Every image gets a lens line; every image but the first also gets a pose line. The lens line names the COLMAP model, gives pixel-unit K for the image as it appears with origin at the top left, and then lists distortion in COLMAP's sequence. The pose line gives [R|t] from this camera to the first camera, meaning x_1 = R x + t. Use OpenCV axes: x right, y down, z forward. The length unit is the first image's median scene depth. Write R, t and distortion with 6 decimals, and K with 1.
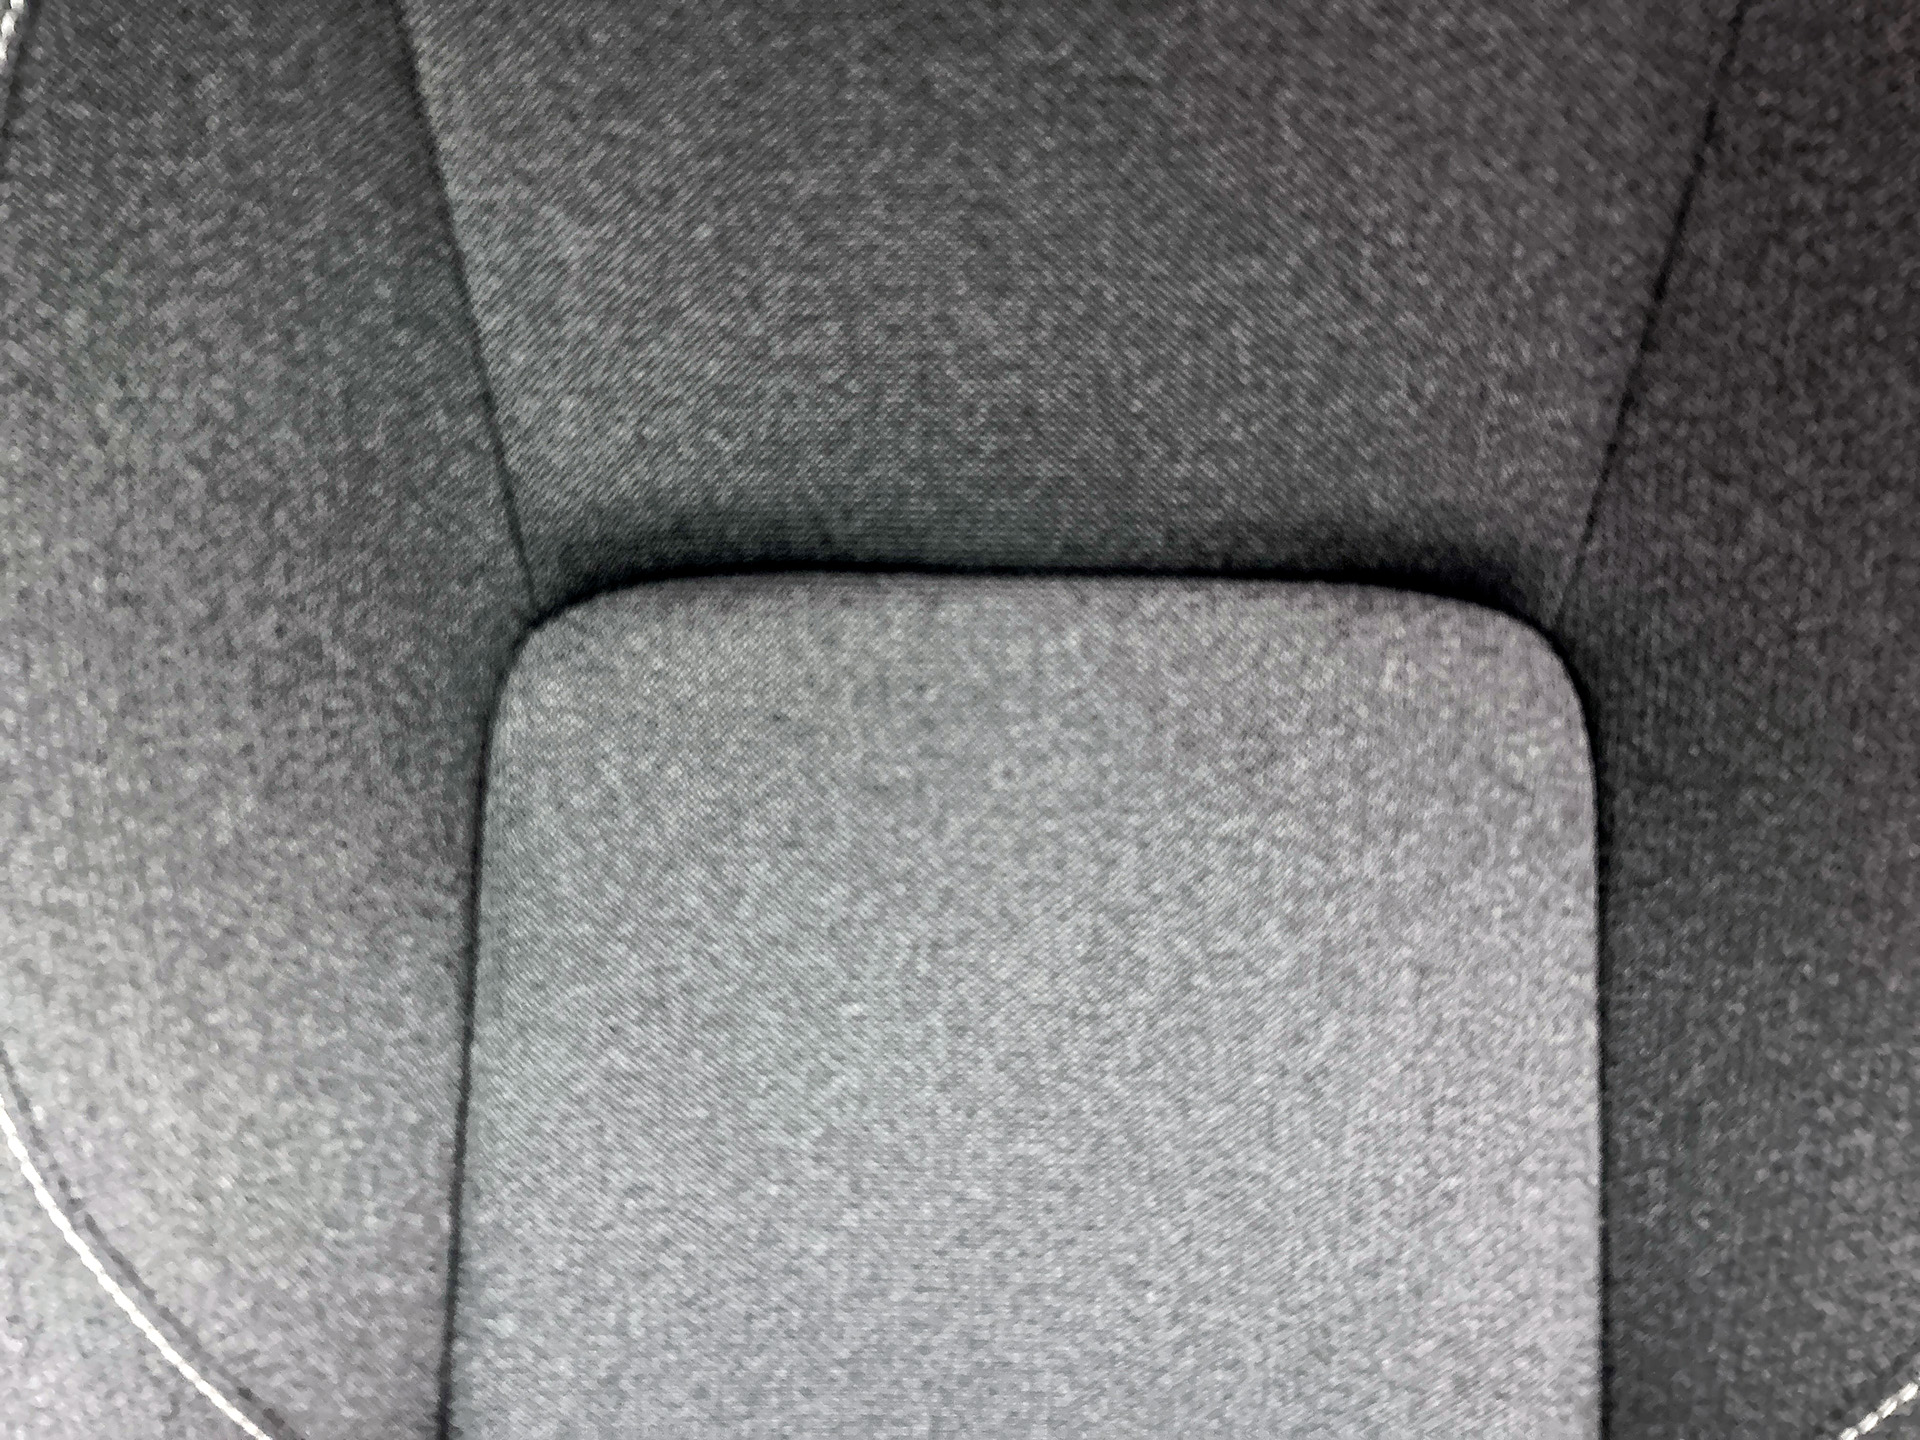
lens RADIAL K [[1462.2, 0, 935.4], [0, 1462.2, 721.7], [0, 0, 1]] dist [0.037798, -0.002666]
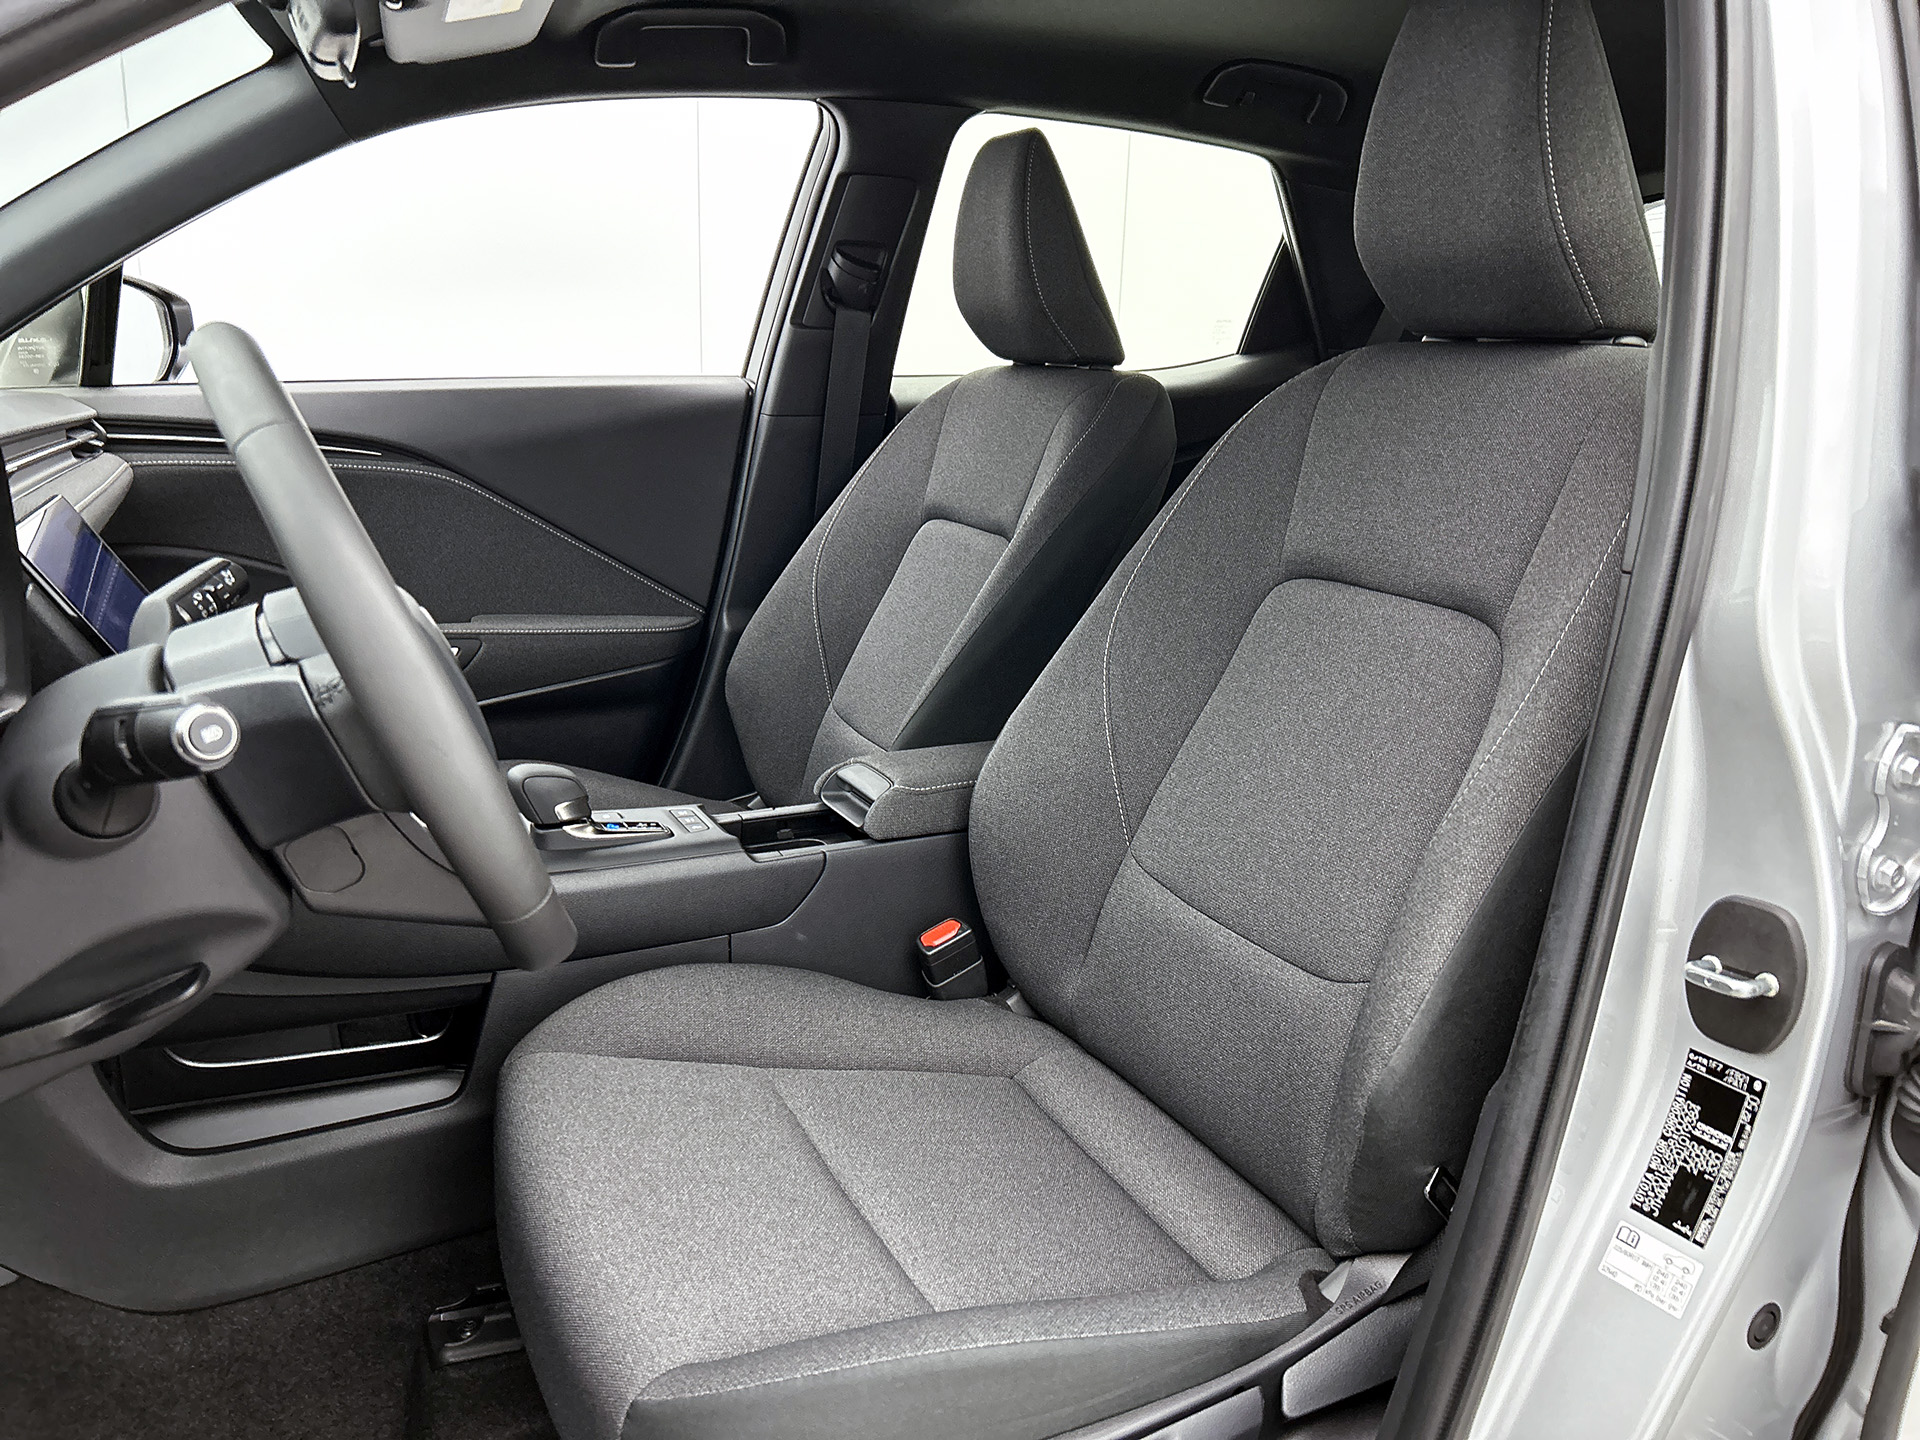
lens RADIAL K [[1432.4, 0, 960.0], [0, 1432.4, 720.0], [0, 0, 1]] dist [0.078882, -0.182195]
pose [[0.471239, 0.235836, -0.849891, 2.479418], [-0.530413, 0.845653, -0.059438, 0.850865], [0.704695, 0.478803, 0.523596, -1.225938]]
